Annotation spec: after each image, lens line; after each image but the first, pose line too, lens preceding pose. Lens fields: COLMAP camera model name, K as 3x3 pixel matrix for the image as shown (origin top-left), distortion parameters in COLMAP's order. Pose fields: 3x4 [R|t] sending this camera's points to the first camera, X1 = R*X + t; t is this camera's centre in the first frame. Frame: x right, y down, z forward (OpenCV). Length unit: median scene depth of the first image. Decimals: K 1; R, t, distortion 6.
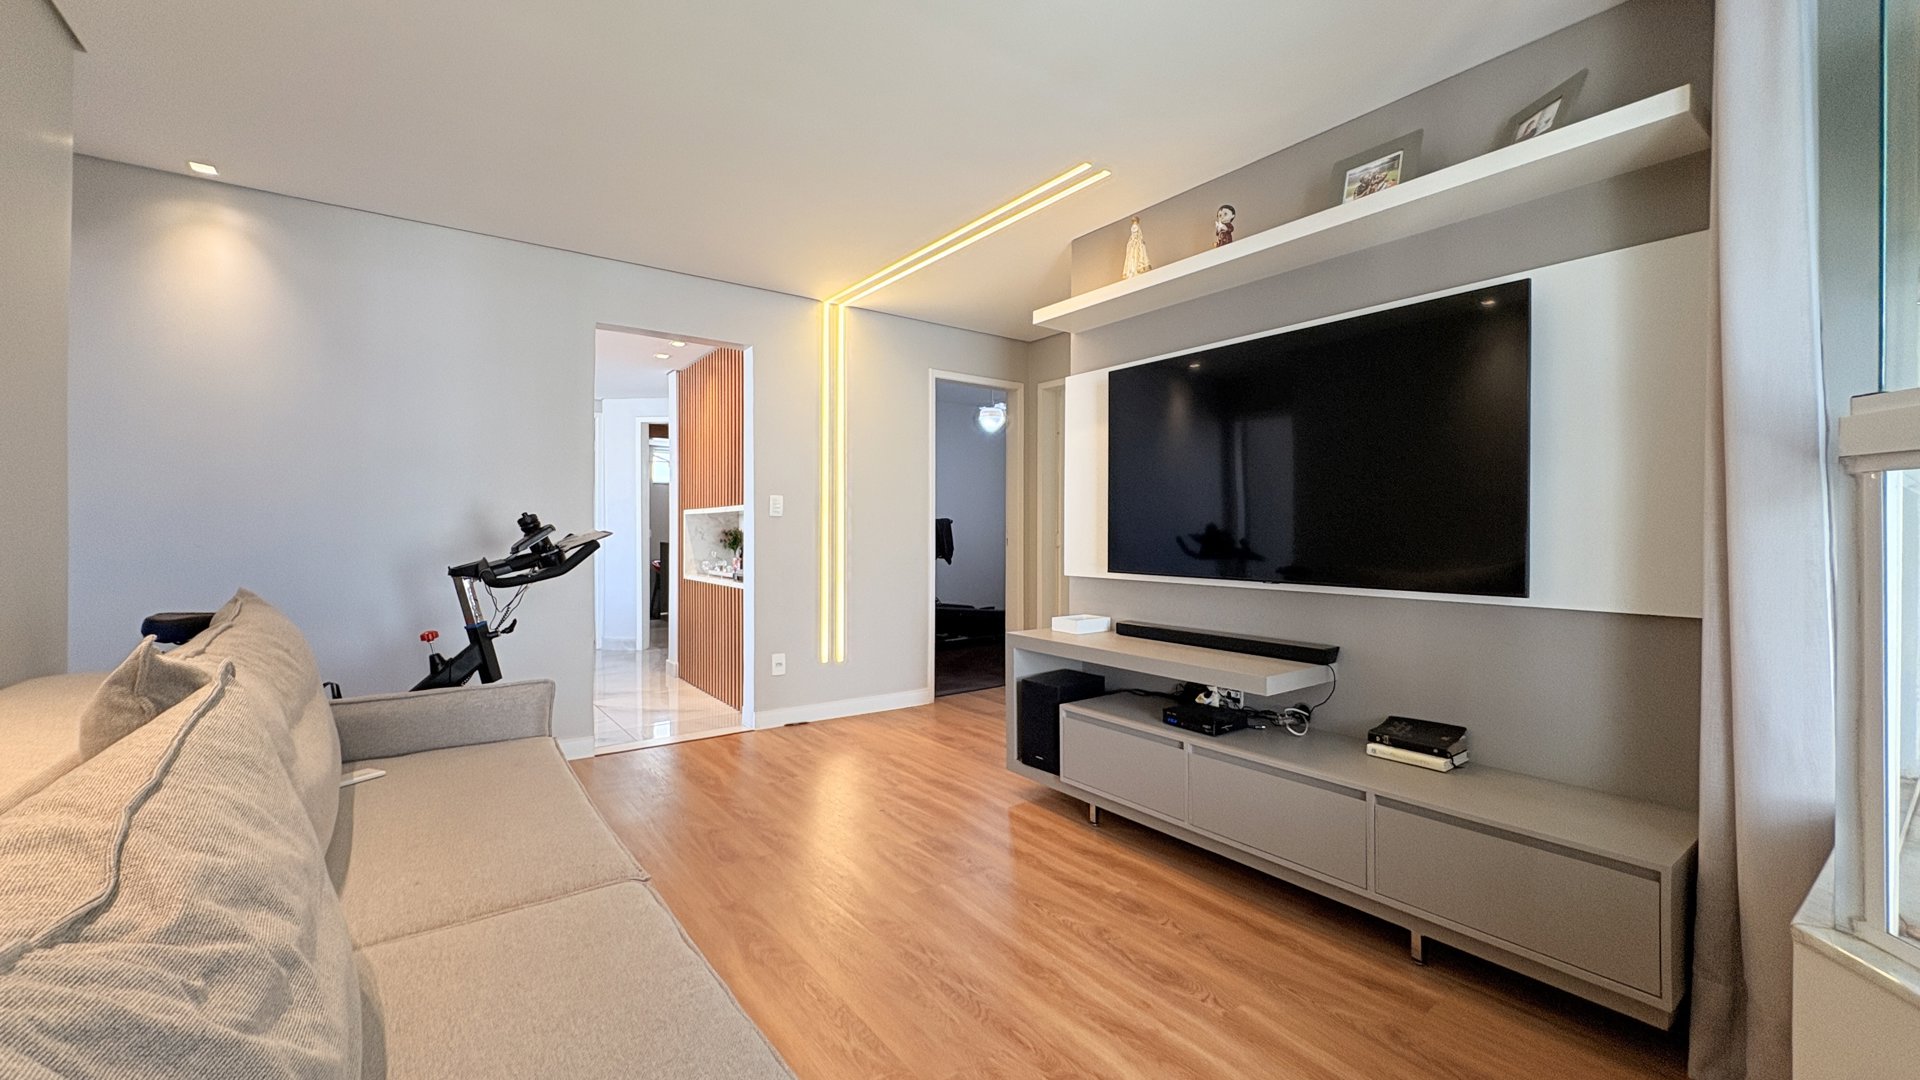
lens RADIAL K [[764.9, 0, 961.6], [0, 764.9, 534.1], [0, 0, 1]] dist [0.001703, -0.000079]
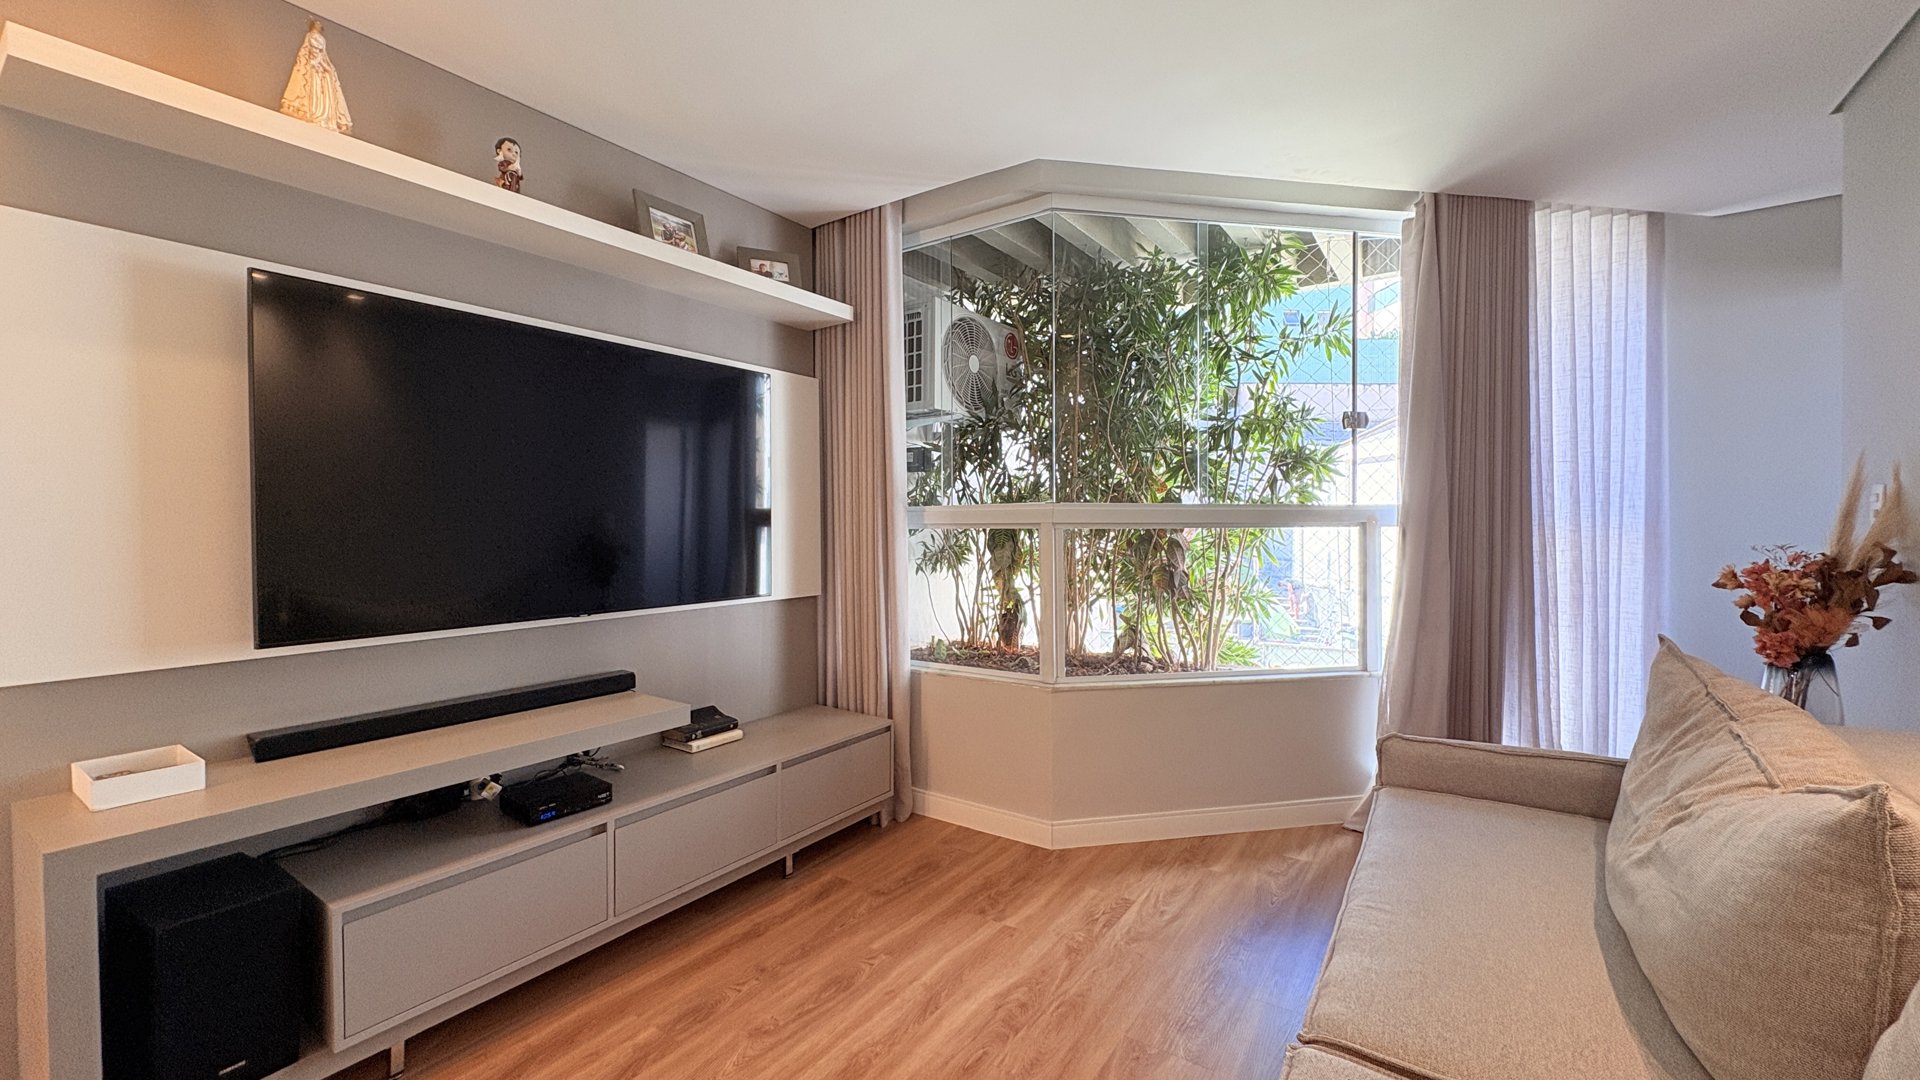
lens RADIAL K [[764.9, 0, 961.6], [0, 764.9, 534.1], [0, 0, 1]] dist [0.001703, -0.000079]
pose [[-0.330350, -0.015420, 0.943732, -0.692501], [0.007202, 0.999796, 0.018857, -0.053994], [-0.943831, 0.013026, -0.330172, 1.060980]]
